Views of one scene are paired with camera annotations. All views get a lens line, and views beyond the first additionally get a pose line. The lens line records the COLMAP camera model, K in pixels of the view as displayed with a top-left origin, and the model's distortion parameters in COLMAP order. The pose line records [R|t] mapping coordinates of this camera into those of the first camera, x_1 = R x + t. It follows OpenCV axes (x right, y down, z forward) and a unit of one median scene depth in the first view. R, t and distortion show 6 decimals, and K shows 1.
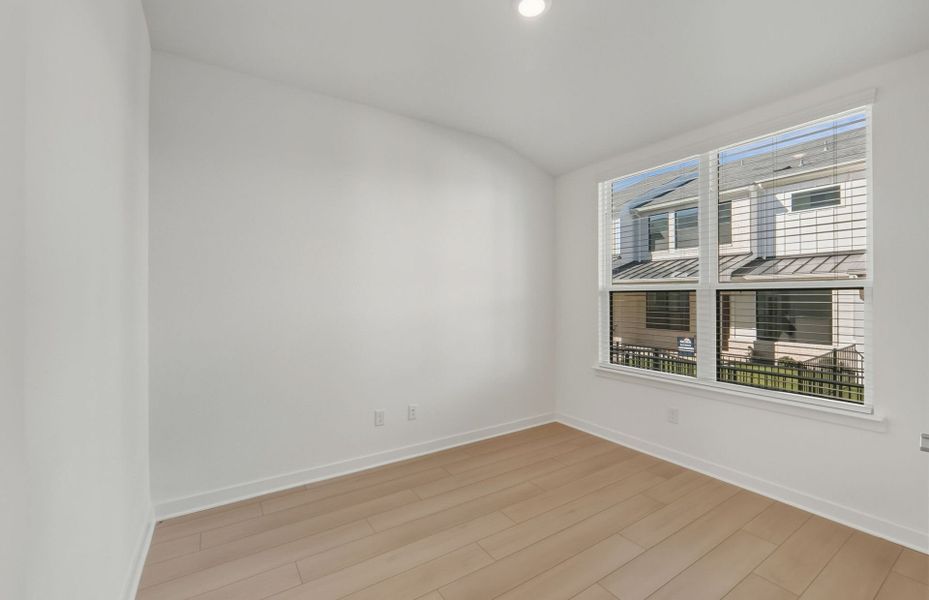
lens RADIAL K [[374.3, 0, 464.5], [0, 374.3, 300.0], [0, 0, 1]] dist [-0.006609, 0.000071]
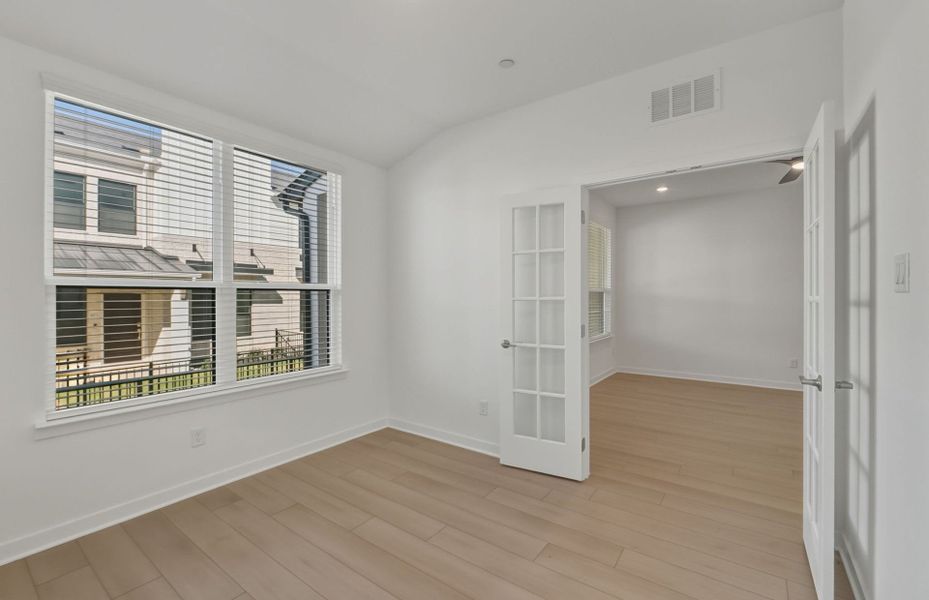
lens RADIAL K [[400.5, 0, 464.5], [0, 400.5, 300.0], [0, 0, 1]] dist [0.000408, 0.000058]
pose [[-0.349993, -0.005729, 0.936735, -0.513554], [0.008477, 0.999921, 0.009282, -0.001783], [-0.936714, 0.011189, -0.349917, 0.787260]]
